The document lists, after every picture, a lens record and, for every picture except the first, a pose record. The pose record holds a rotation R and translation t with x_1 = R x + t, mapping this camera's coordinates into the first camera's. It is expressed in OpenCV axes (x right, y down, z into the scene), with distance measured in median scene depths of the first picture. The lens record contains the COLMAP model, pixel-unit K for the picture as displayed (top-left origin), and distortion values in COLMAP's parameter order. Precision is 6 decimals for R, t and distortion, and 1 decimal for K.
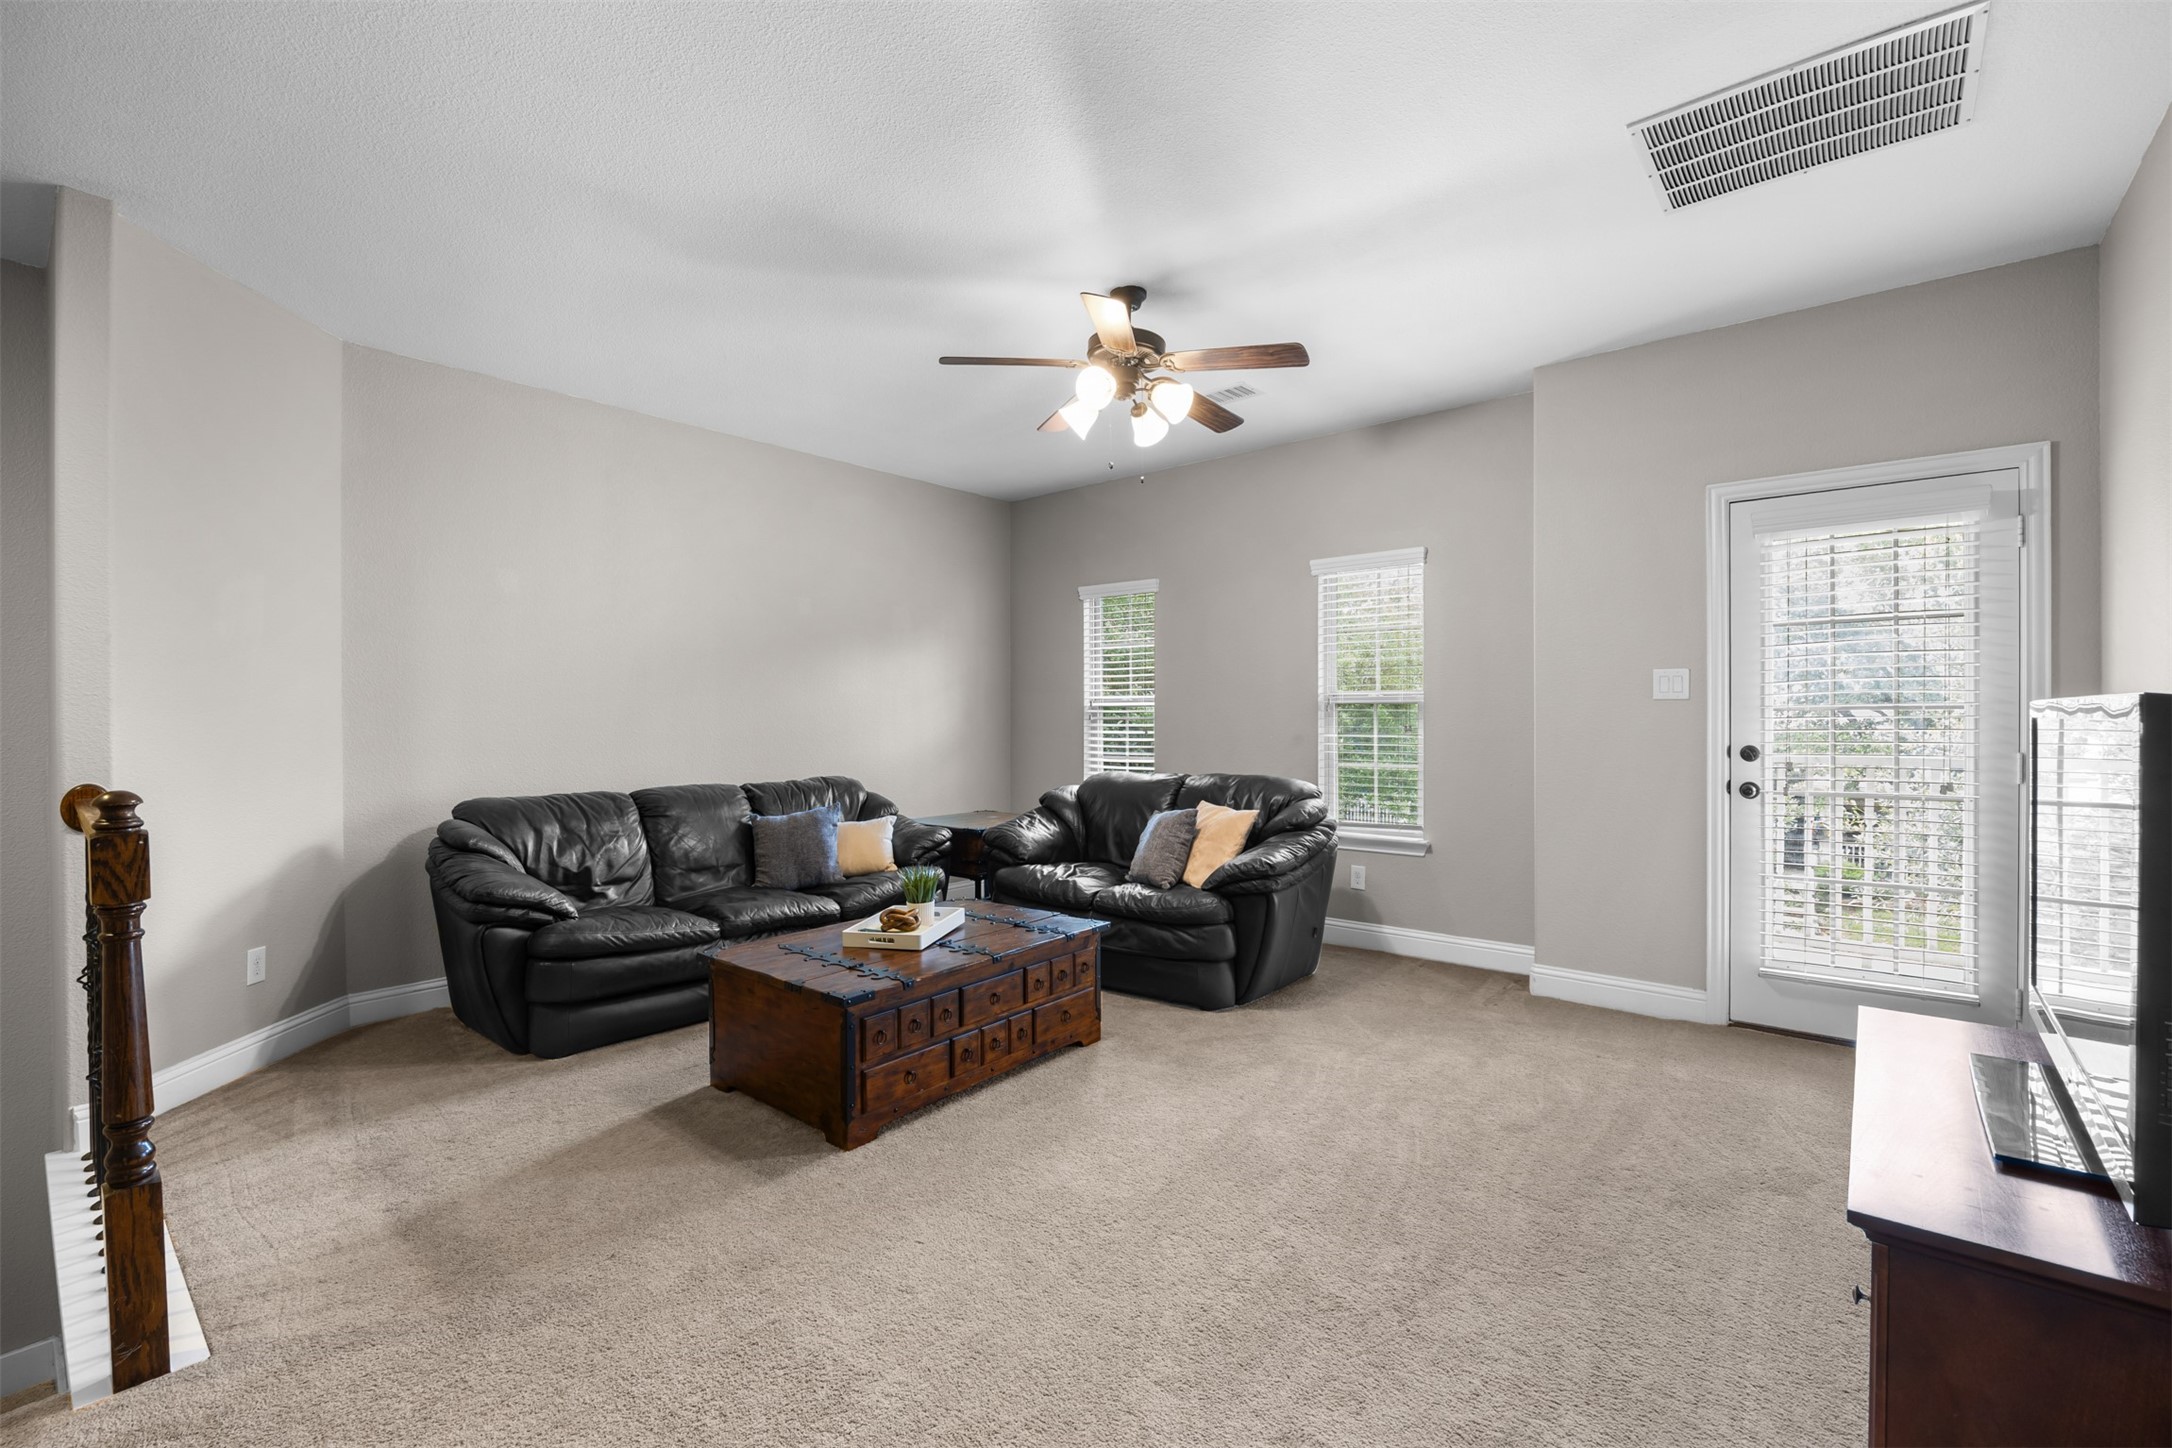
lens RADIAL K [[912.6, 0, 1095.1], [0, 912.6, 720.7], [0, 0, 1]] dist [-0.000874, -0.000155]
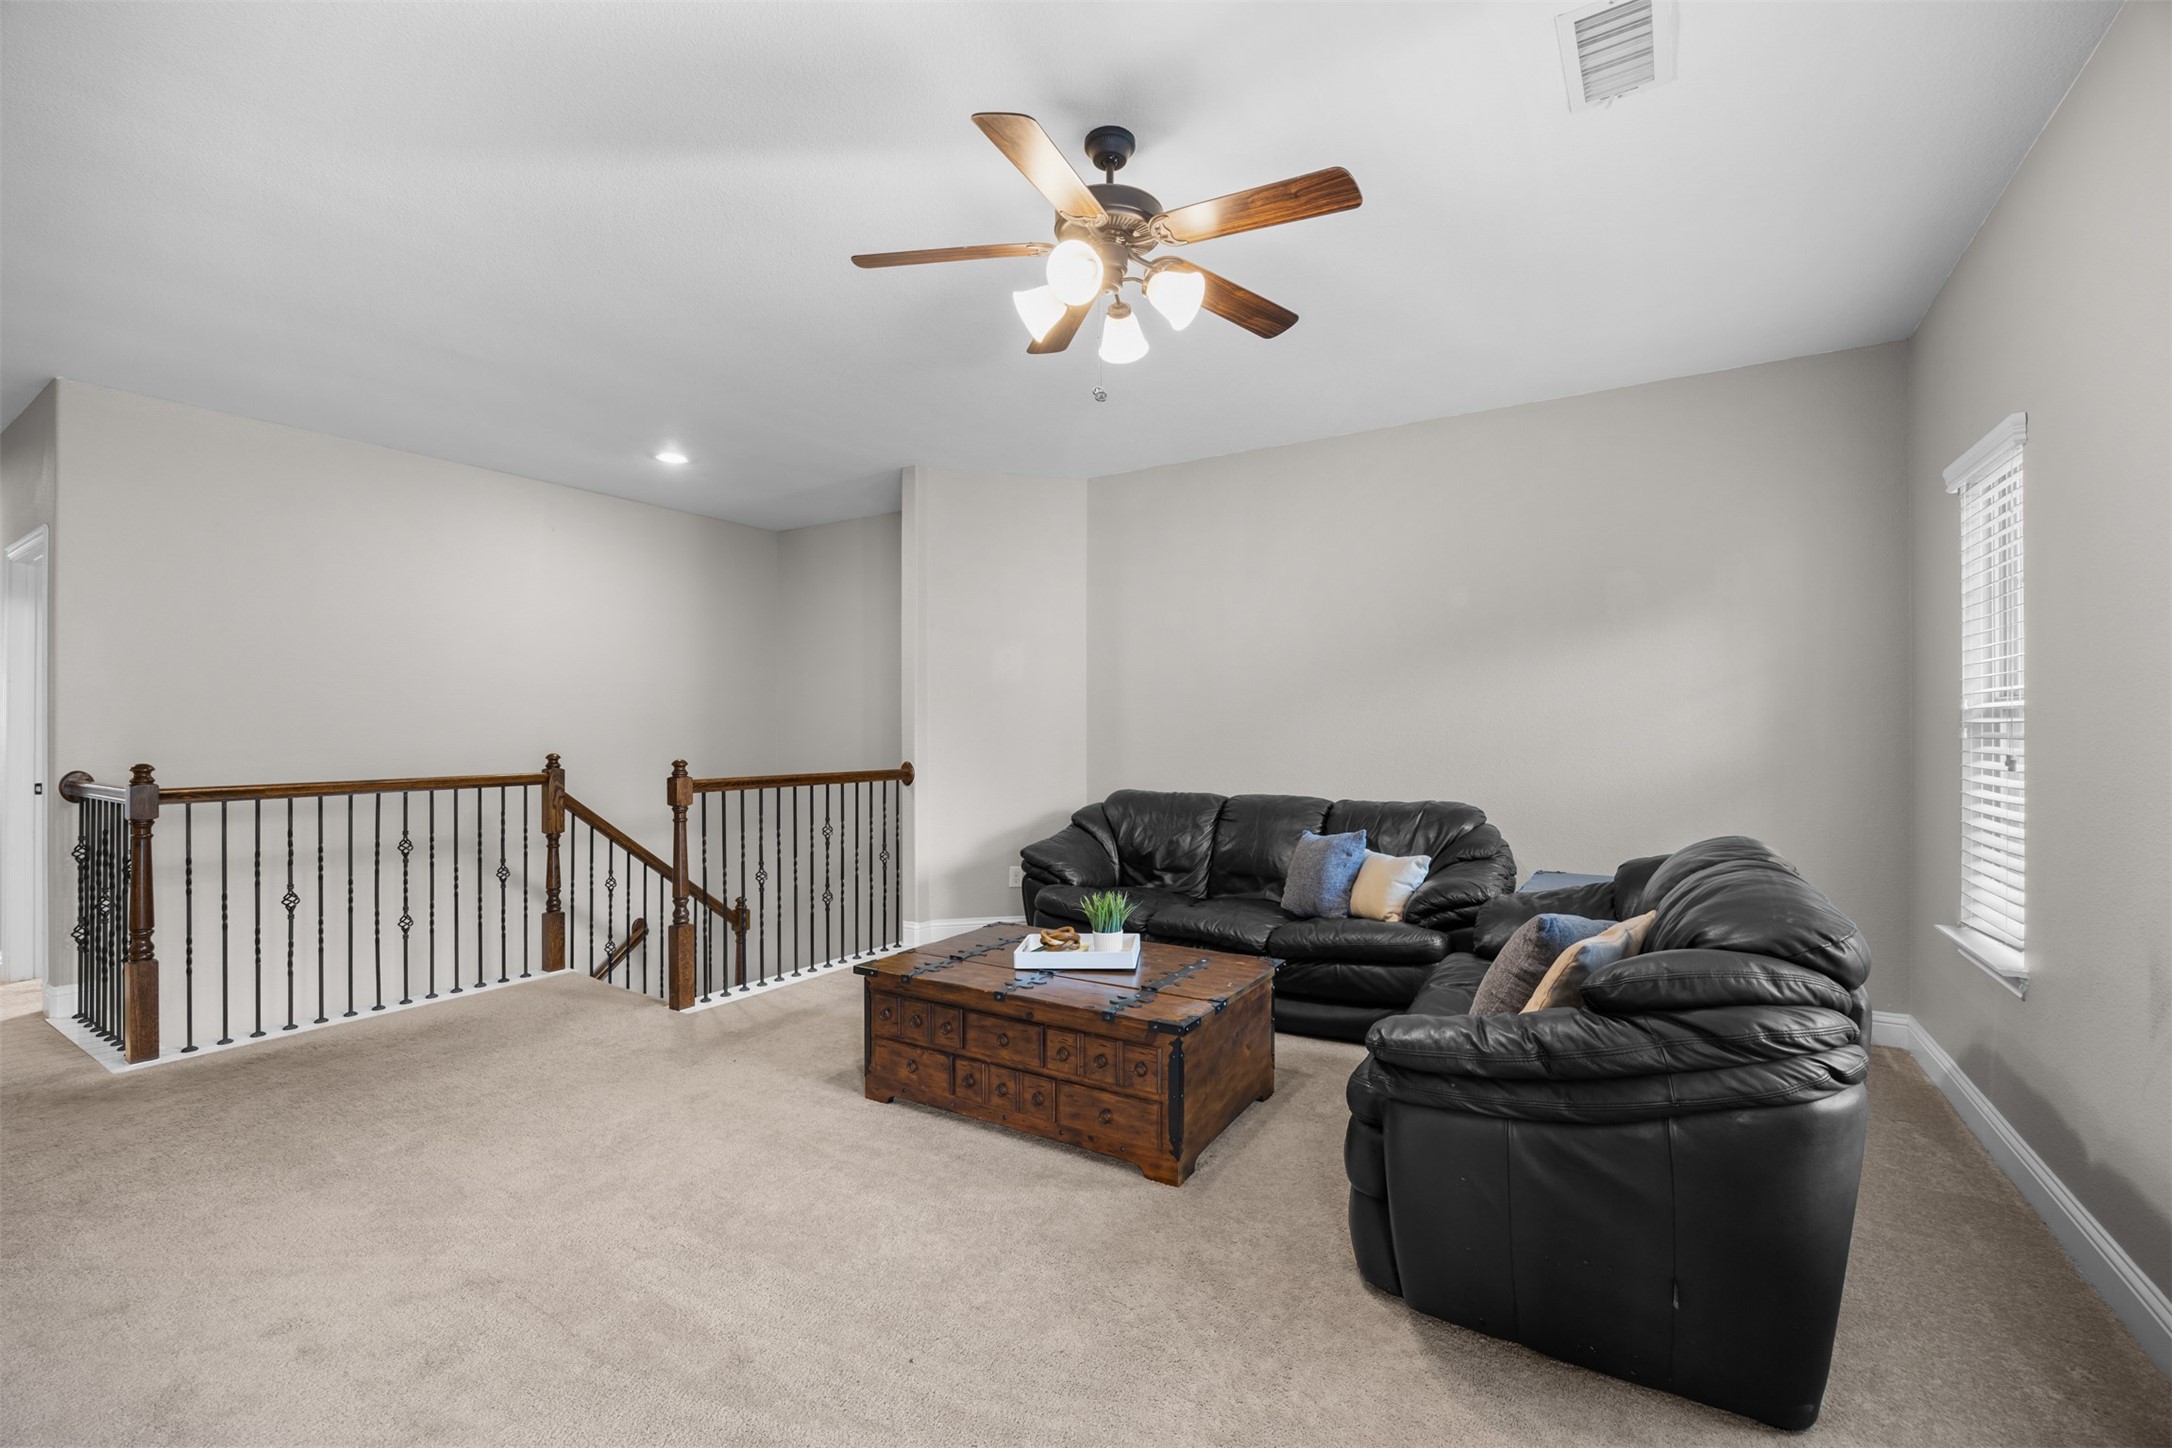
lens RADIAL K [[912.6, 0, 1091.2], [0, 912.6, 725.7], [0, 0, 1]] dist [-0.000874, -0.000155]
pose [[0.145793, 0.004086, -0.989307, 0.642335], [-0.007764, 0.999965, 0.002986, -0.010362], [0.989285, 0.007246, 0.145820, 0.764008]]
